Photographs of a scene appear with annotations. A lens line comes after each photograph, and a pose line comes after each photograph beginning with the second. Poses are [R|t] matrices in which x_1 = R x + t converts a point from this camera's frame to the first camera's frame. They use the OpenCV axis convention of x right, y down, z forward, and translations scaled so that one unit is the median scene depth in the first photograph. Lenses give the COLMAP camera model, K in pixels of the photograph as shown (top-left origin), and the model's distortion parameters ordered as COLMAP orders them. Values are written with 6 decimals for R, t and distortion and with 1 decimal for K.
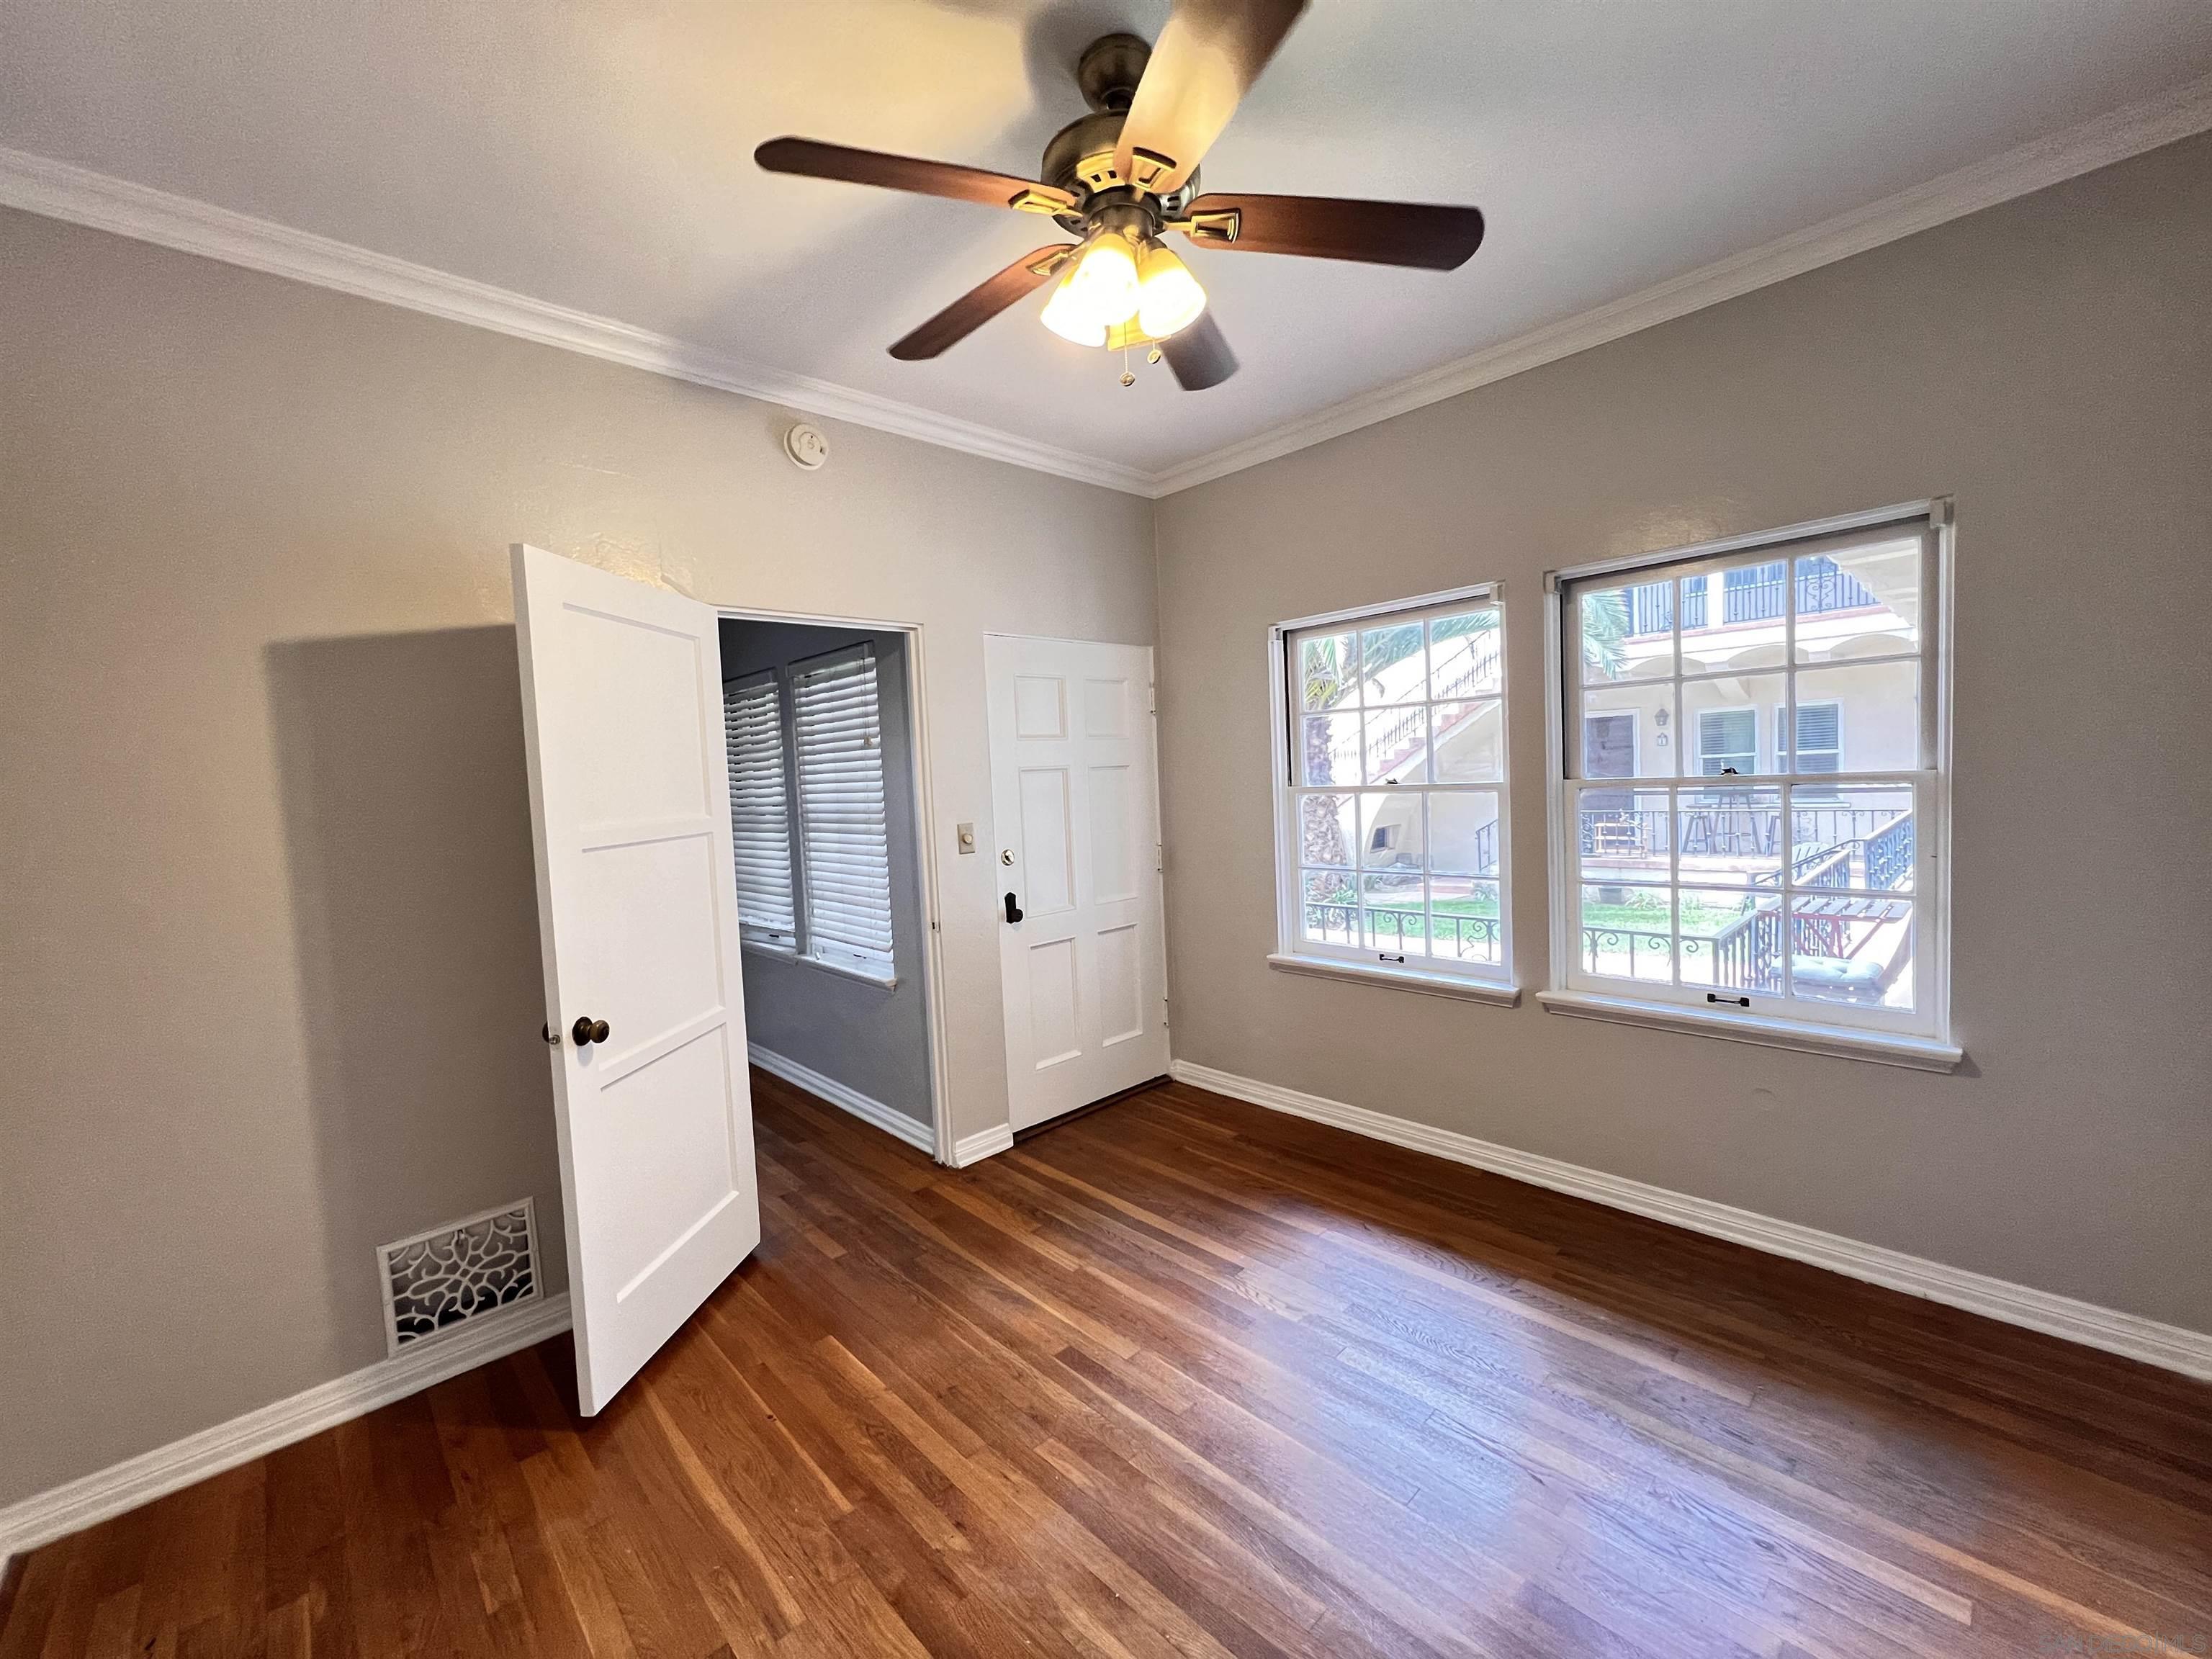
lens RADIAL K [[881.0, 0, 1106.0], [0, 881.0, 829.5], [0, 0, 1]] dist [0.000519, -0.000099]
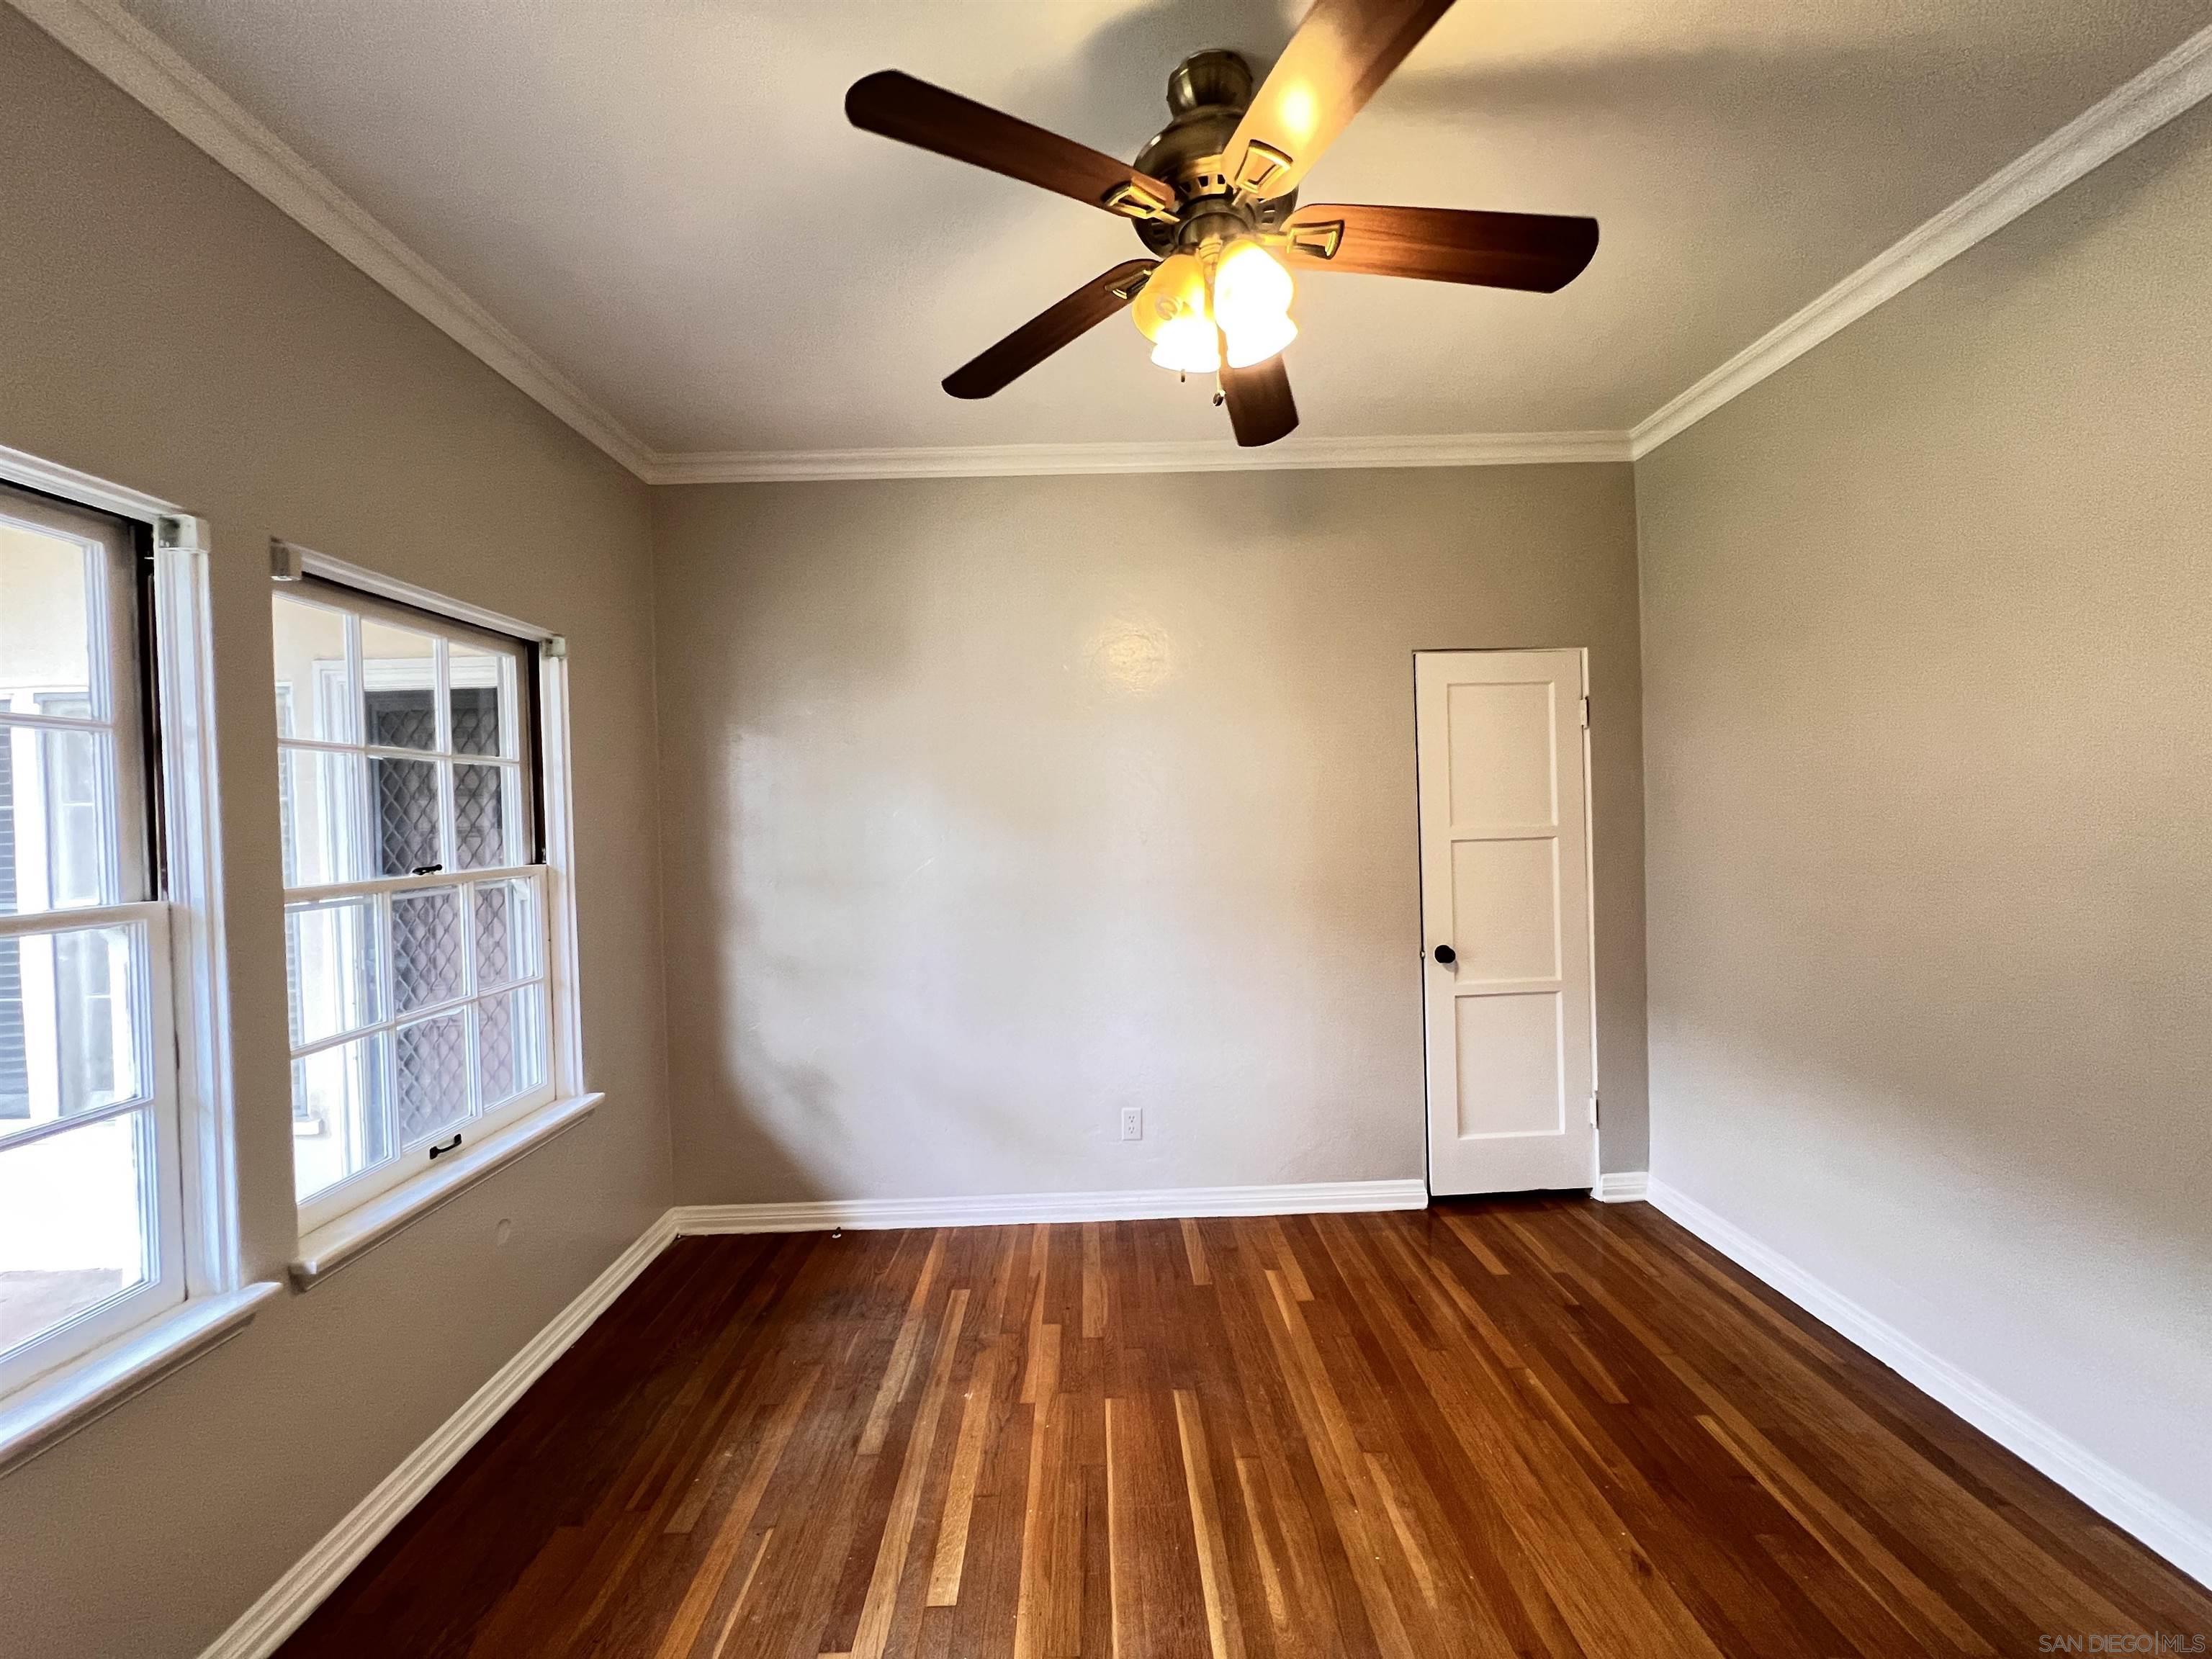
lens RADIAL K [[881.0, 0, 1106.0], [0, 881.0, 829.5], [0, 0, 1]] dist [0.000519, -0.000099]
pose [[-0.733953, 0.053826, 0.677064, -0.334112], [0.102407, 0.994229, 0.031971, -0.065827], [-0.671436, 0.092801, -0.735229, 1.225848]]
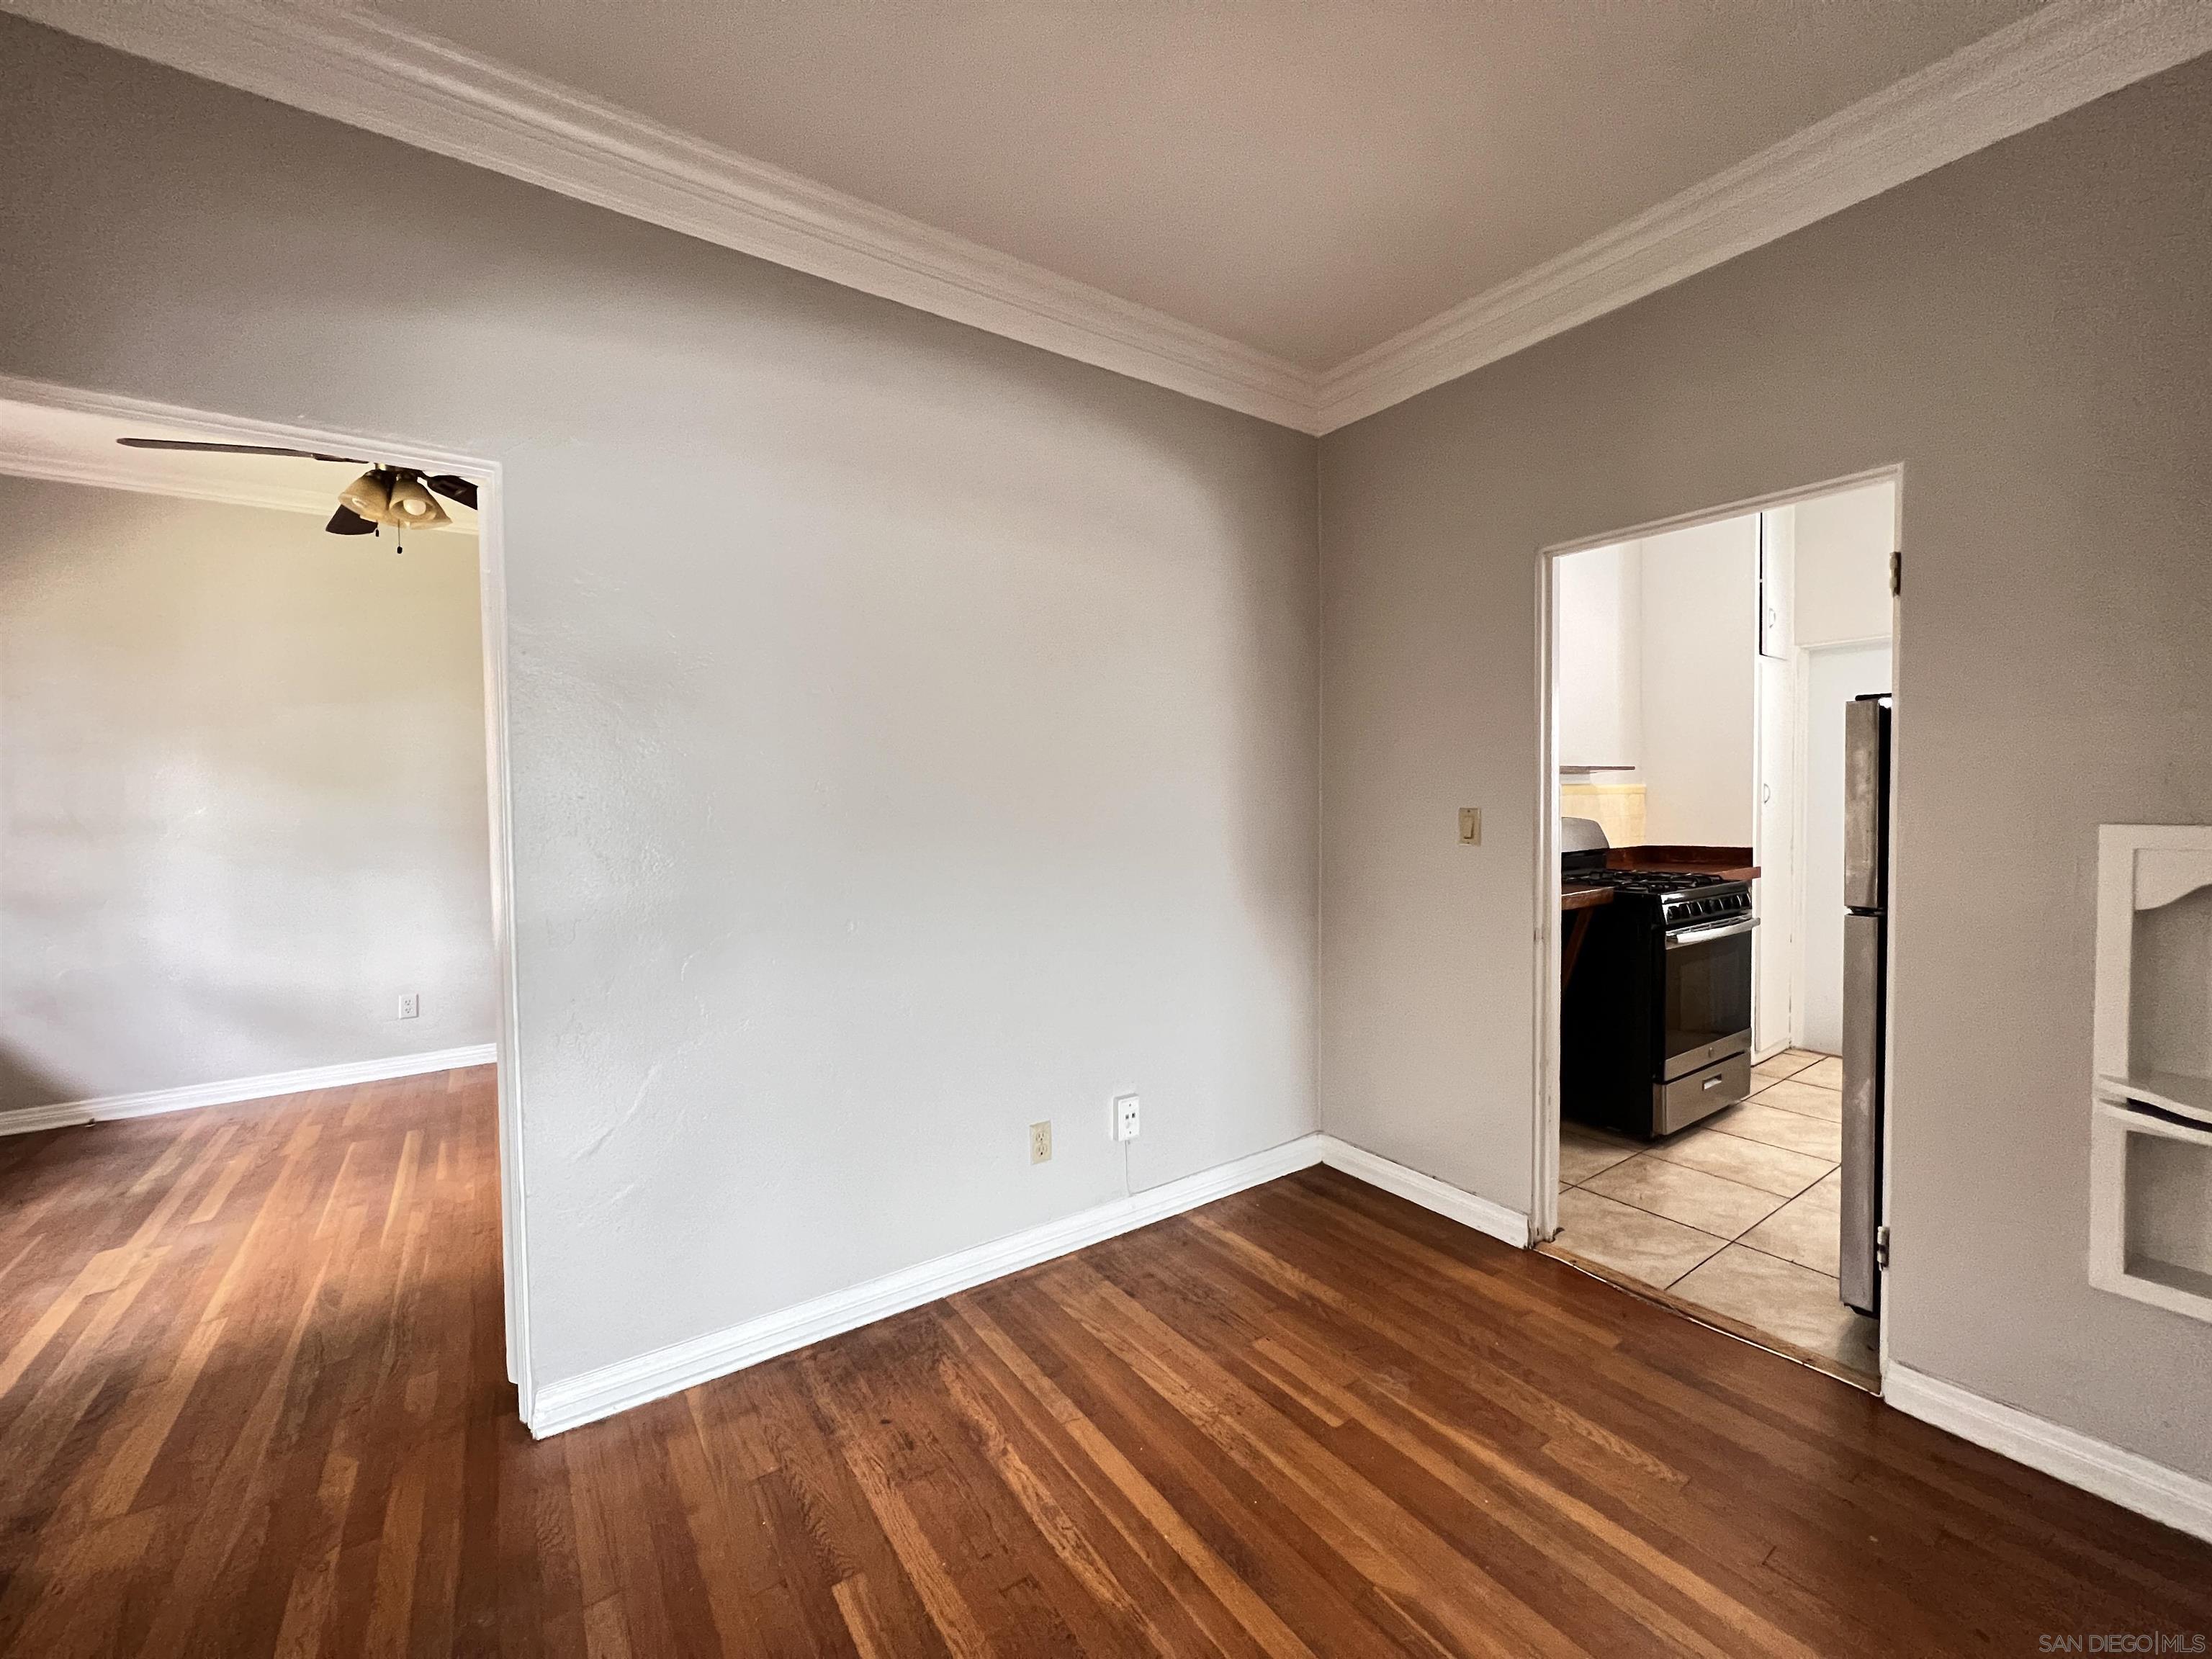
lens RADIAL K [[881.0, 0, 1106.0], [0, 881.0, 829.5], [0, 0, 1]] dist [0.000519, -0.000099]
pose [[-0.986159, 0.049137, 0.158355, -1.125275], [0.064067, 0.993825, 0.090598, -0.012683], [-0.152925, 0.099489, -0.983217, 1.766633]]
